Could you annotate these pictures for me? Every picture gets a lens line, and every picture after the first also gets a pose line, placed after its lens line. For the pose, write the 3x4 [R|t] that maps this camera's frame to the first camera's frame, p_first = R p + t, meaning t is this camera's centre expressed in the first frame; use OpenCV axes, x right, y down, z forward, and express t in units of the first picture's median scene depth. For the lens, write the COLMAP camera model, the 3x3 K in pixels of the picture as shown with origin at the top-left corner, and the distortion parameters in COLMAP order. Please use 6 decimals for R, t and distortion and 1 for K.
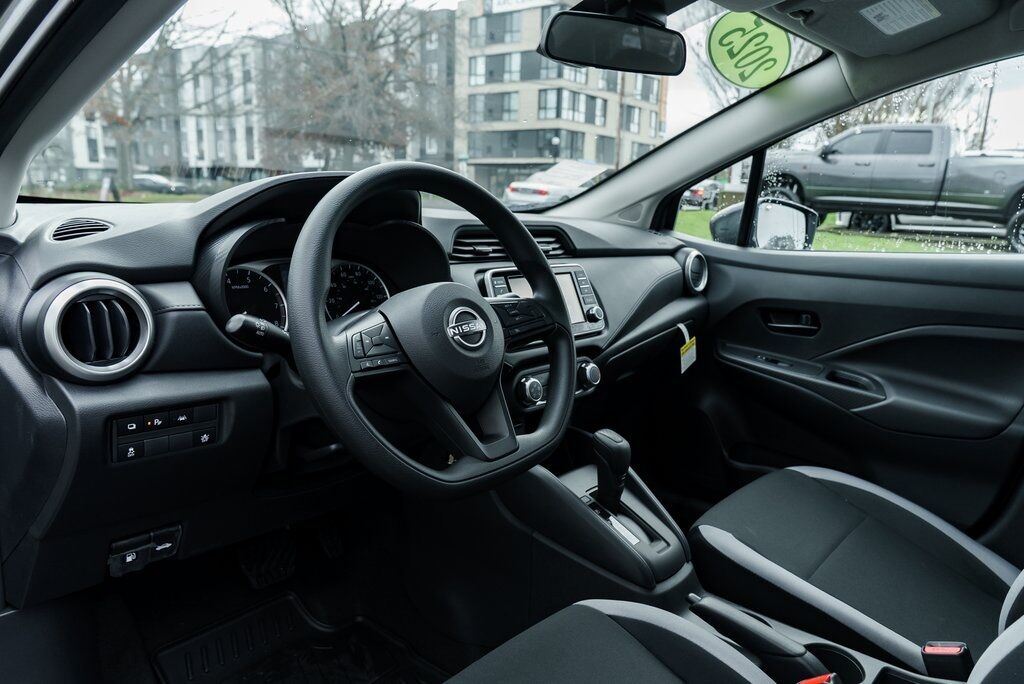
lens RADIAL K [[694.8, 0, 510.3], [0, 694.8, 345.0], [0, 0, 1]] dist [-0.023610, 0.017518]
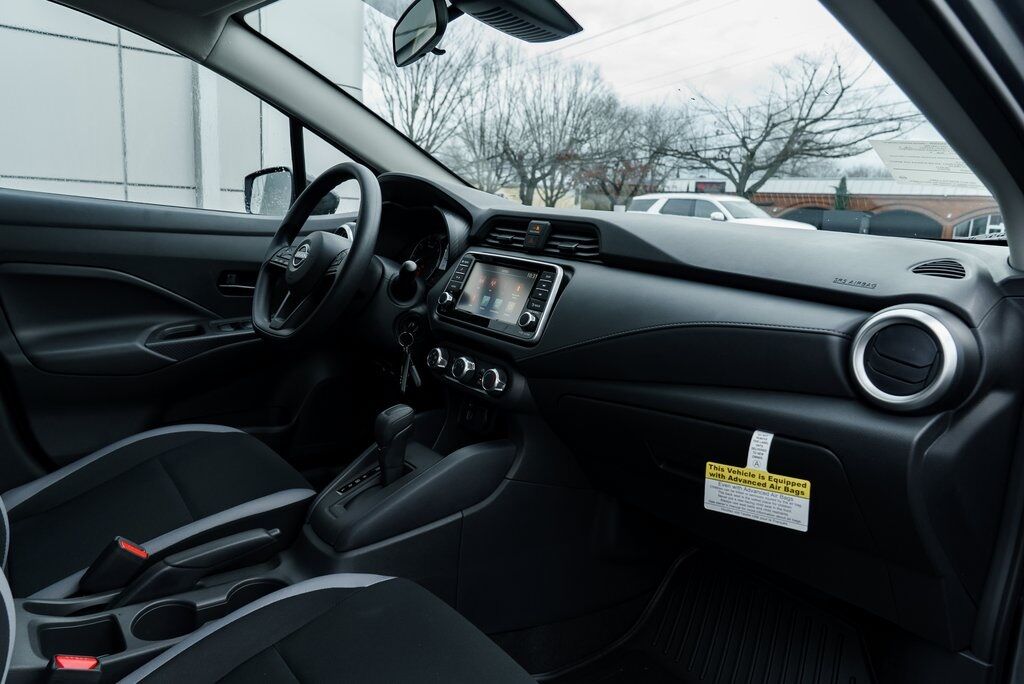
lens RADIAL K [[694.8, 0, 504.4], [0, 694.8, 351.3], [0, 0, 1]] dist [-0.023610, 0.017518]
pose [[-0.179506, 0.152659, -0.971840, 0.273421], [-0.268544, 0.942763, 0.197693, -0.048552], [0.946394, 0.296469, -0.128236, 0.312766]]
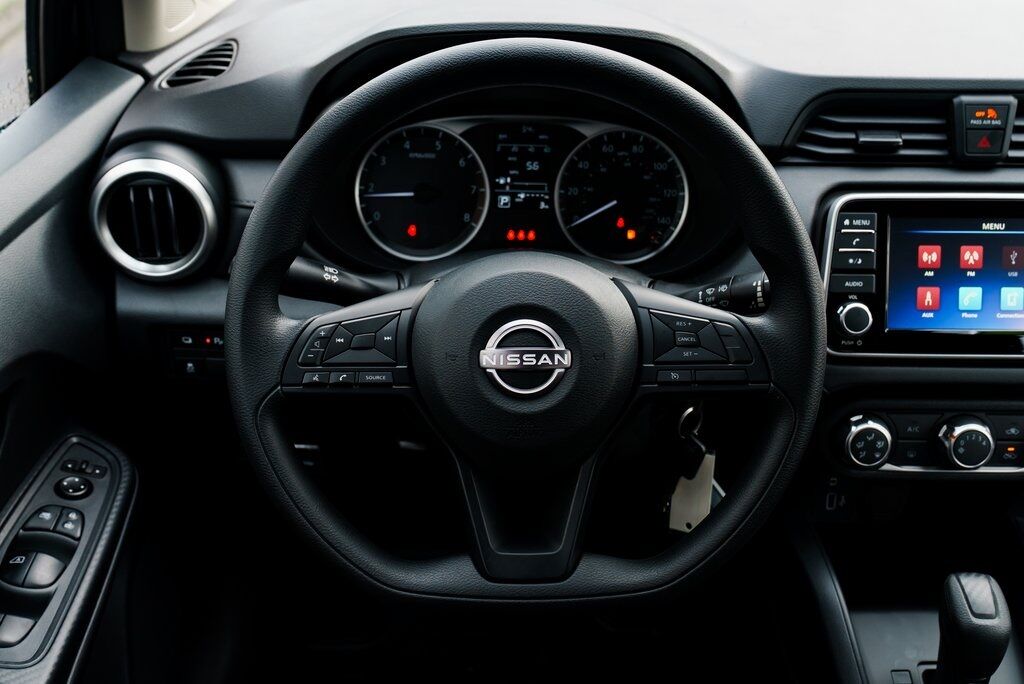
lens RADIAL K [[1131.5, 0, 520.6], [0, 1131.5, 344.5], [0, 0, 1]] dist [0.010161, 0.000000]
pose [[0.662562, 0.334277, -0.670277, 0.100056], [-0.137005, 0.933876, 0.330310, -0.061243], [0.736370, -0.127019, 0.664548, 0.067075]]
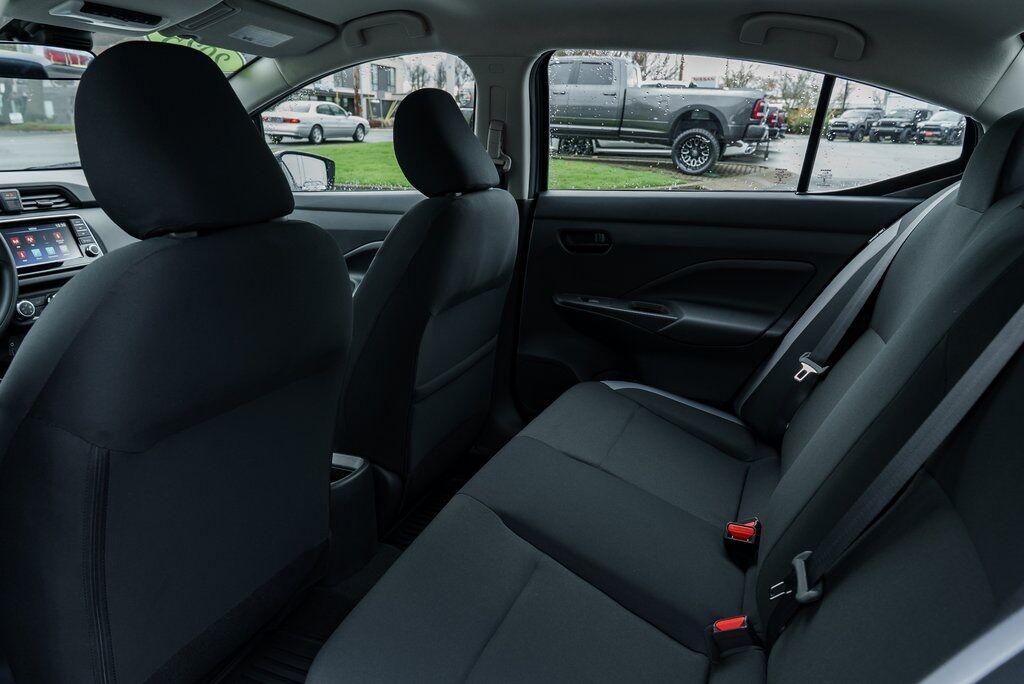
lens RADIAL K [[694.8, 0, 503.2], [0, 694.8, 345.8], [0, 0, 1]] dist [-0.023610, 0.017518]
pose [[0.944506, -0.107874, 0.310275, 0.126362], [0.075492, 0.990541, 0.114580, 0.013042], [-0.319701, -0.084798, 0.943716, -0.156953]]
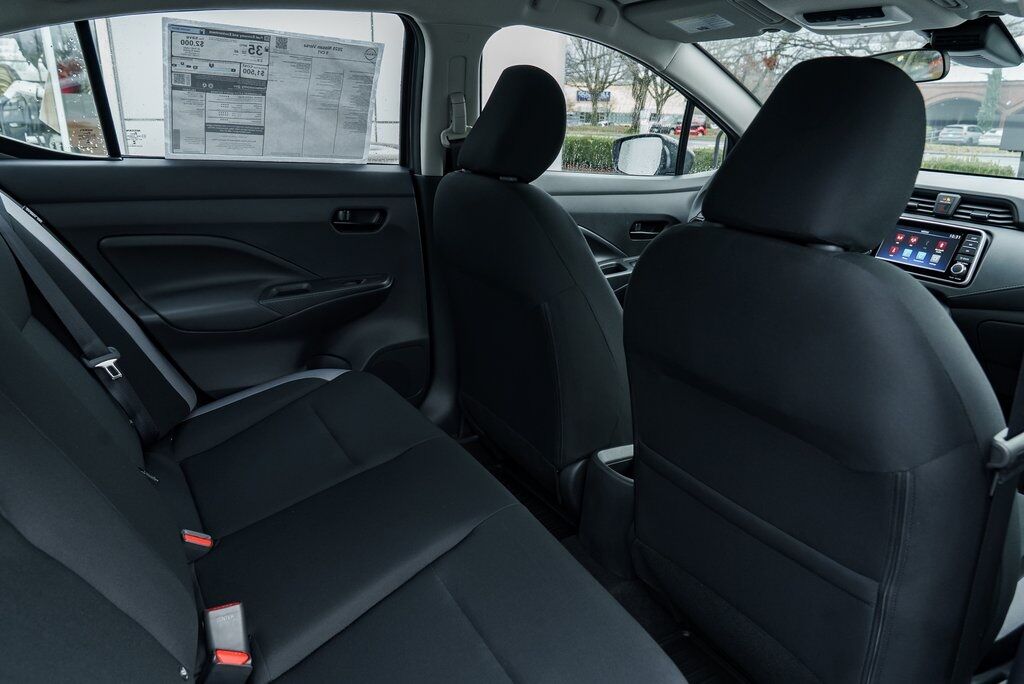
lens RADIAL K [[694.8, 0, 514.2], [0, 694.8, 337.8], [0, 0, 1]] dist [-0.023610, 0.017518]
pose [[-0.310336, 0.259269, -0.914588, 0.431343], [-0.235489, 0.911136, 0.338196, -0.046441], [0.920998, 0.320330, -0.221703, 0.167832]]
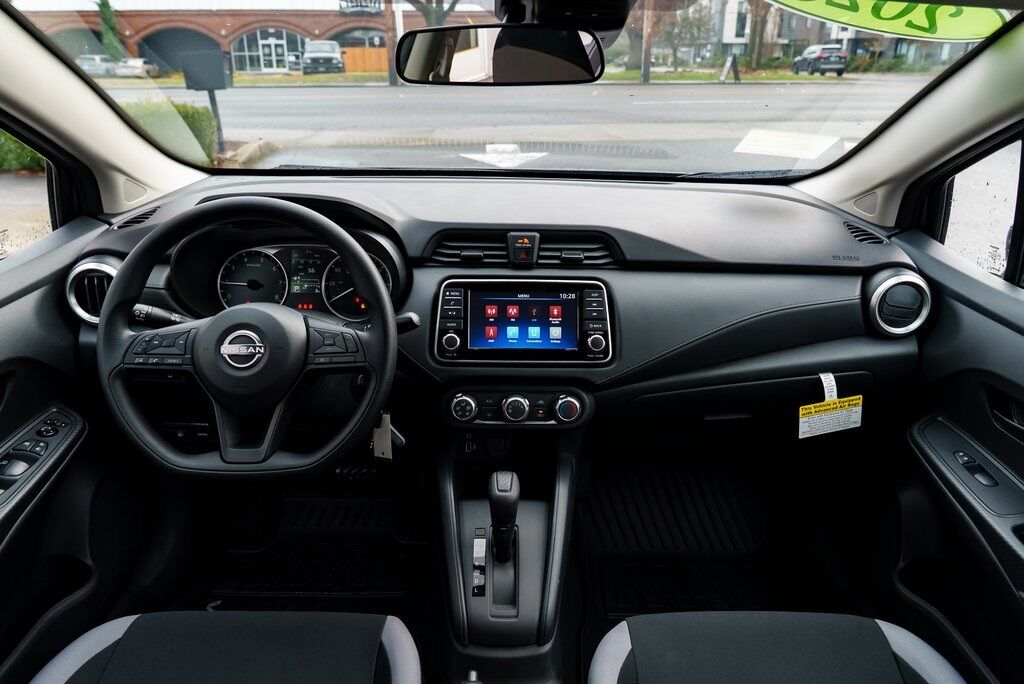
lens RADIAL K [[694.8, 0, 510.3], [0, 694.8, 354.6], [0, 0, 1]] dist [-0.023610, 0.017518]
pose [[0.679384, 0.266172, -0.683805, 0.184406], [-0.141667, 0.961937, 0.233684, -0.062351], [0.719978, -0.061888, 0.691232, 0.093028]]
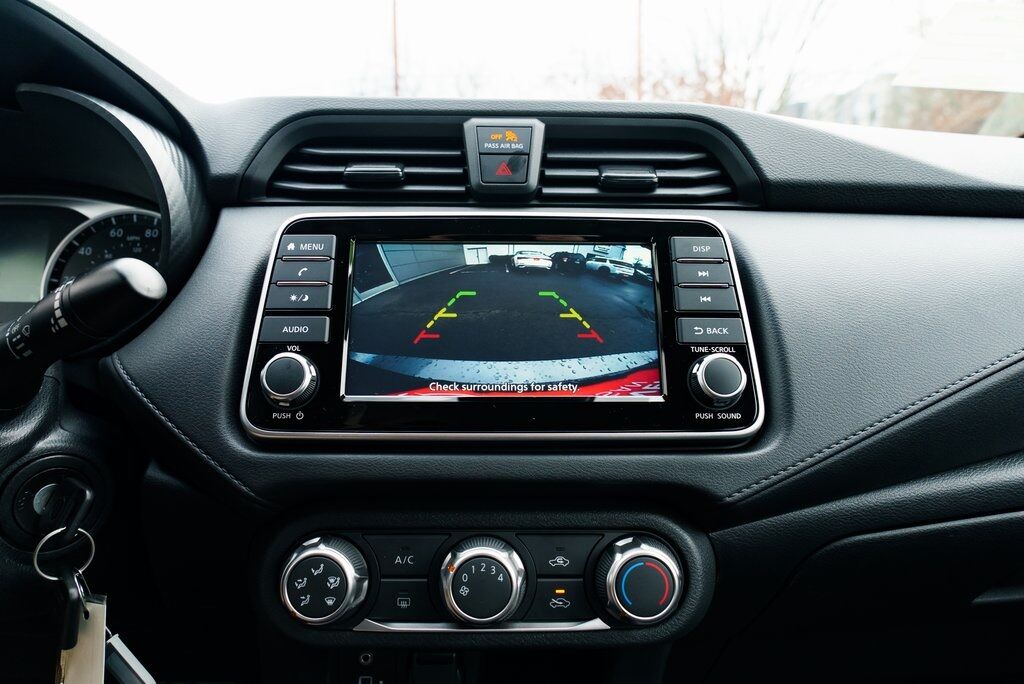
lens RADIAL K [[694.8, 0, 510.9], [0, 694.8, 339.5], [0, 0, 1]] dist [-0.023610, 0.017518]
pose [[0.673664, 0.079016, -0.734802, 0.079446], [-0.128429, 0.991657, -0.011106, -0.013314], [0.727793, 0.101851, 0.678191, 0.210558]]
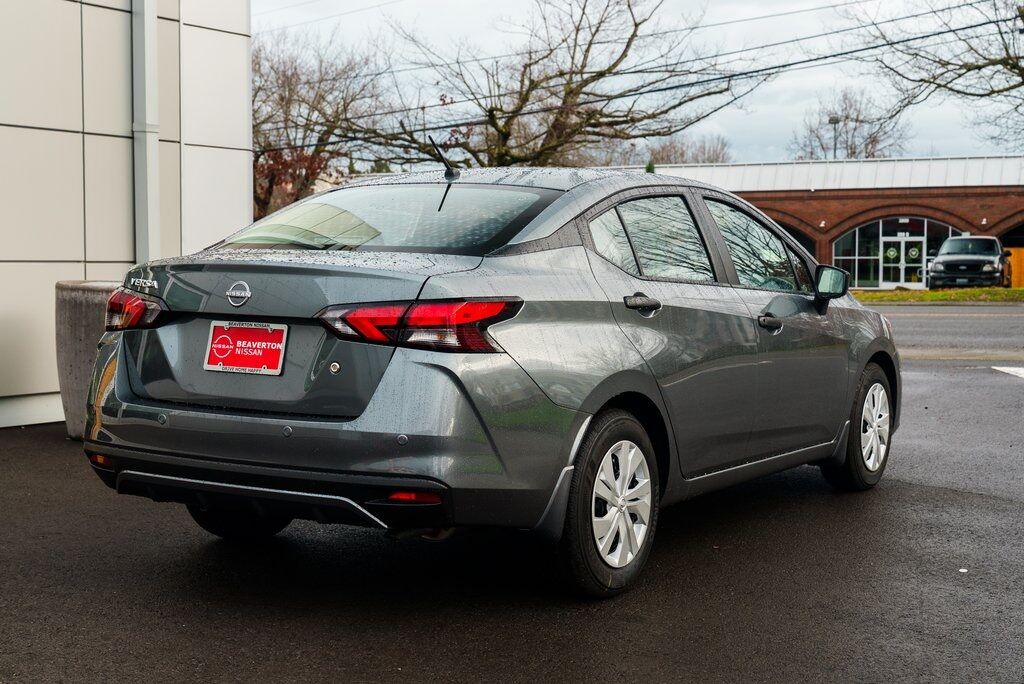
lens RADIAL K [[1417.5, 0, 517.1], [0, 1417.5, 334.7], [0, 0, 1]] dist [0.023452, 0.000000]
pose [[0.168424, 0.022744, -0.985452, 1.547607], [-0.210668, 0.977465, -0.013446, 0.069409], [0.962939, 0.209868, 0.169420, -0.137201]]
